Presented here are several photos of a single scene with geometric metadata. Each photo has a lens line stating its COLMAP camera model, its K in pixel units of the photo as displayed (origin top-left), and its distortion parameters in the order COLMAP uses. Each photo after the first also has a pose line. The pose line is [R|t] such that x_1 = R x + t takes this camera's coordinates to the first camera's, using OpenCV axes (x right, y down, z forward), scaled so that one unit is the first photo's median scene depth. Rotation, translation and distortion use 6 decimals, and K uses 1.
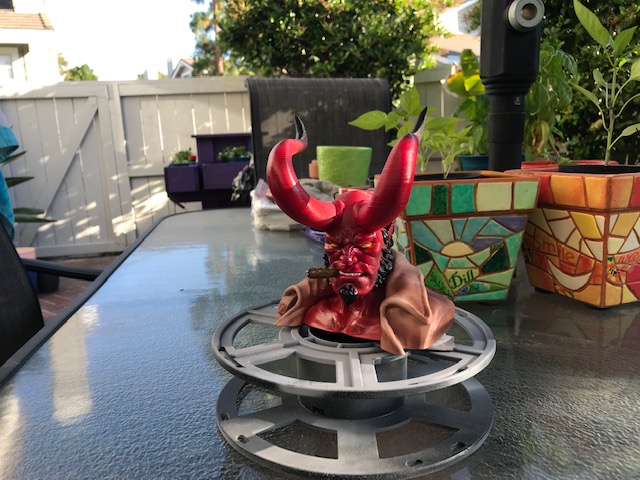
lens RADIAL K [[543.2, 0, 317.6], [0, 543.2, 212.4], [0, 0, 1]] dist [0.013521, -0.010242]
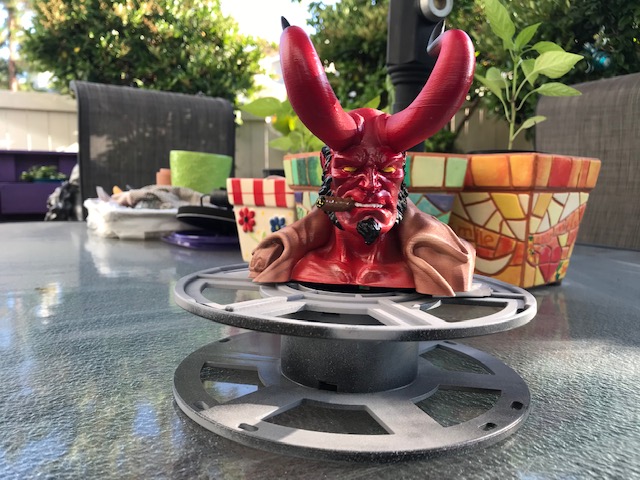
lens RADIAL K [[543.2, 0, 317.6], [0, 543.2, 212.4], [0, 0, 1]] dist [0.013521, -0.010242]
pose [[0.940418, 0.033082, 0.338408, -0.075612], [-0.006407, 0.996803, -0.079639, 0.050562], [-0.339960, 0.072726, 0.937624, 0.076902]]
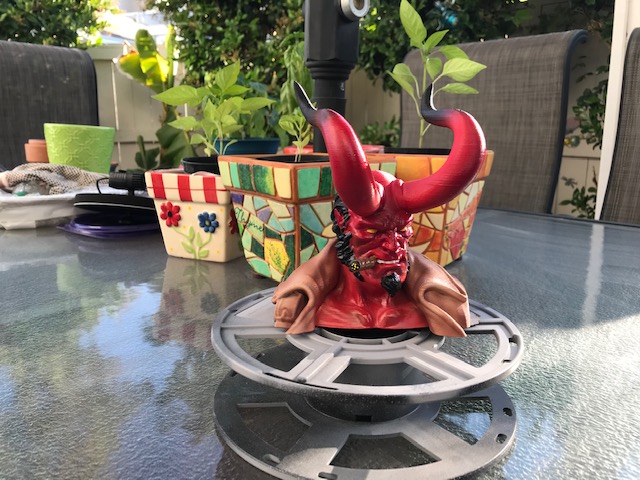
lens RADIAL K [[543.2, 0, 317.6], [0, 543.2, 212.4], [0, 0, 1]] dist [0.013521, -0.010242]
pose [[0.814084, -0.059150, 0.577727, -0.152278], [0.043755, 0.998219, 0.040545, -0.003201], [-0.579096, -0.007728, 0.815222, 0.087936]]
